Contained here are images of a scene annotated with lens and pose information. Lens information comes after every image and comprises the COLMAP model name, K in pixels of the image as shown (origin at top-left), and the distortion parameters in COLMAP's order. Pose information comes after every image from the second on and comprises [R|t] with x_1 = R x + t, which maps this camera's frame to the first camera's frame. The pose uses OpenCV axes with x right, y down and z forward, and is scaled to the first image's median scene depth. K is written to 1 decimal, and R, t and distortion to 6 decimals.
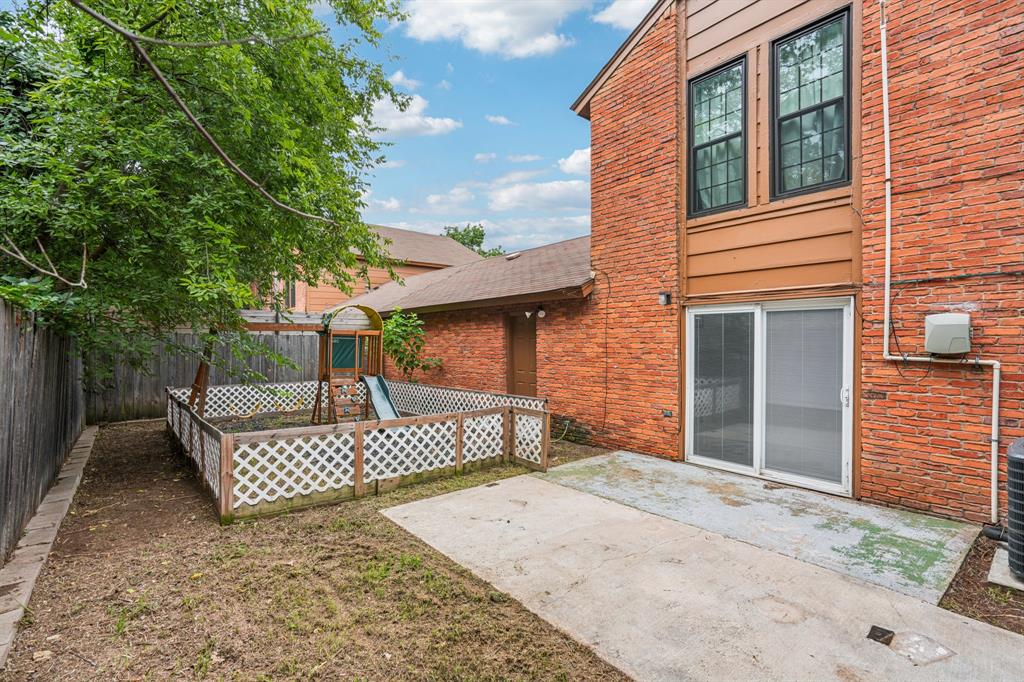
lens RADIAL K [[477.3, 0, 519.9], [0, 477.3, 338.2], [0, 0, 1]] dist [0.002874, 0.000886]
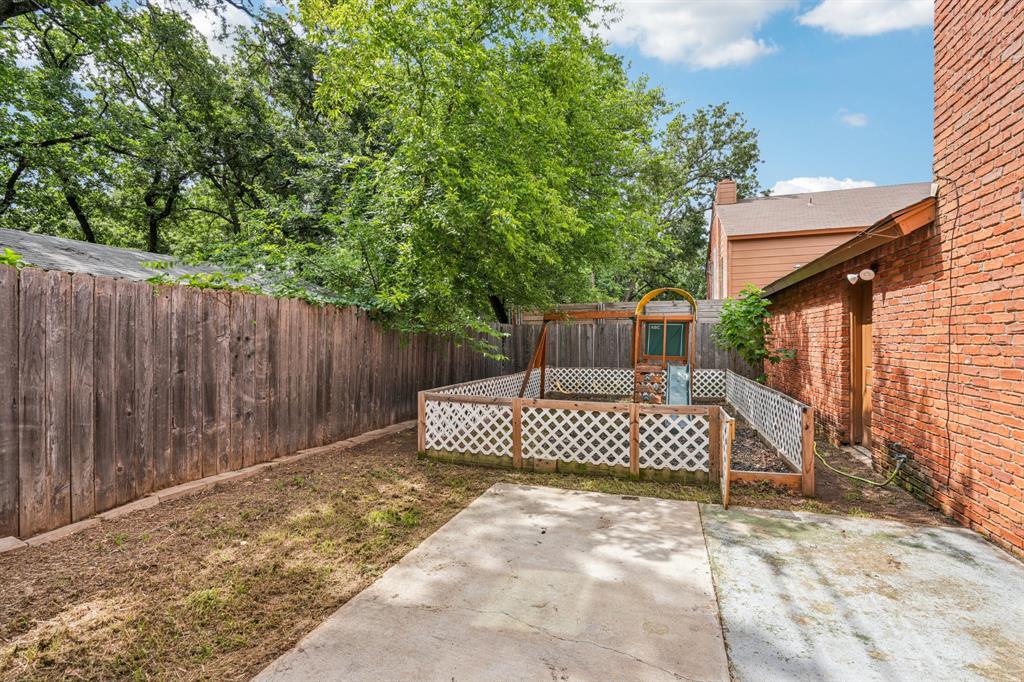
lens RADIAL K [[477.3, 0, 513.9], [0, 477.3, 338.3], [0, 0, 1]] dist [0.002874, 0.000886]
pose [[0.493444, -0.003075, -0.869772, 0.513211], [0.009973, 0.999948, 0.002122, 0.037122], [0.869720, -0.009721, 0.493449, 0.426658]]
